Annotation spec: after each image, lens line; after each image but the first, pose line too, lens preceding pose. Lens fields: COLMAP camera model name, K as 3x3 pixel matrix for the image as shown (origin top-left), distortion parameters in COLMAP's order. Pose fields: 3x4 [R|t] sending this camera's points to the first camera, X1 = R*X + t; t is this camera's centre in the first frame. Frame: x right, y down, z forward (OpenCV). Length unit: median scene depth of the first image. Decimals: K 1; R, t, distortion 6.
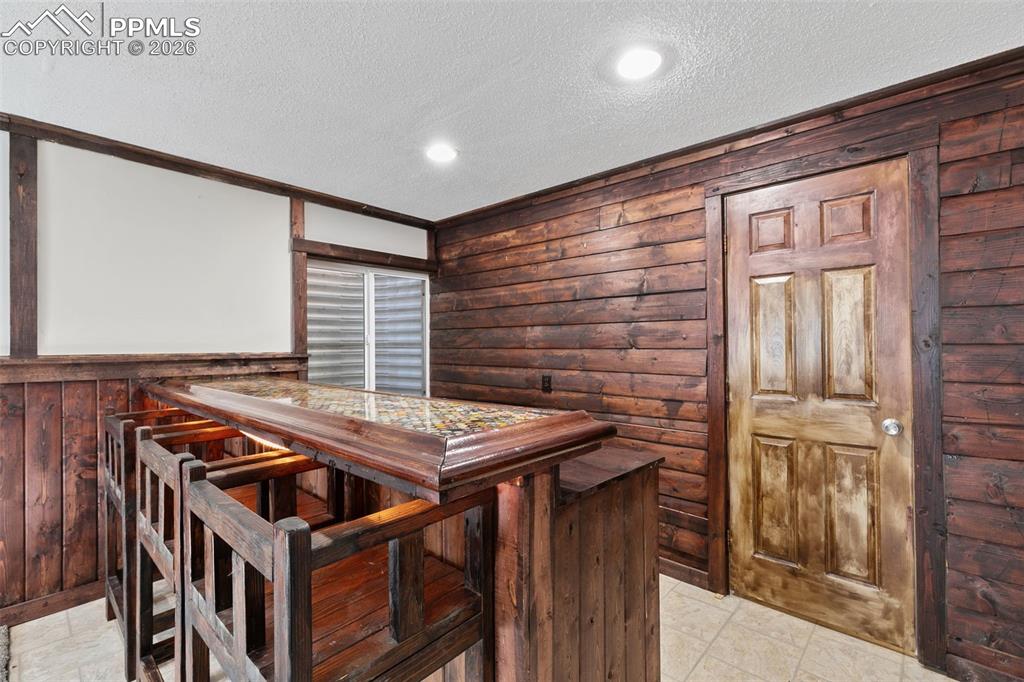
lens RADIAL K [[458.5, 0, 509.8], [0, 458.5, 345.9], [0, 0, 1]] dist [0.001159, 0.000206]
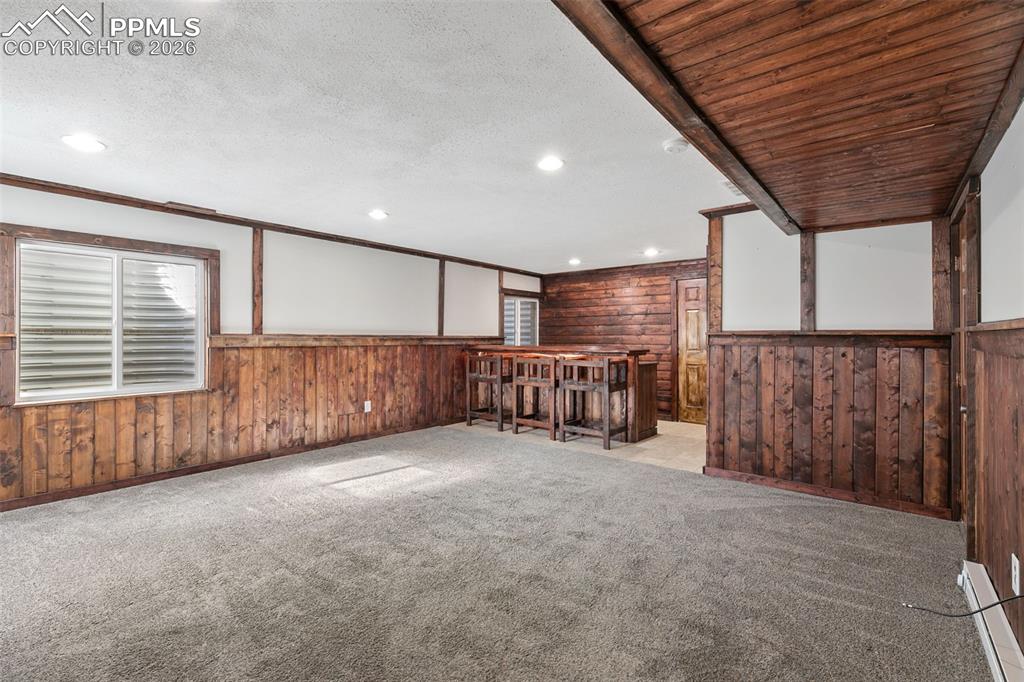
lens RADIAL K [[458.5, 0, 515.5], [0, 458.5, 338.5], [0, 0, 1]] dist [0.001159, 0.000206]
pose [[0.997190, 0.004933, 0.074754, -0.591094], [-0.004804, 0.999987, -0.001905, 0.032163], [-0.074762, 0.001541, 0.997200, -1.400013]]
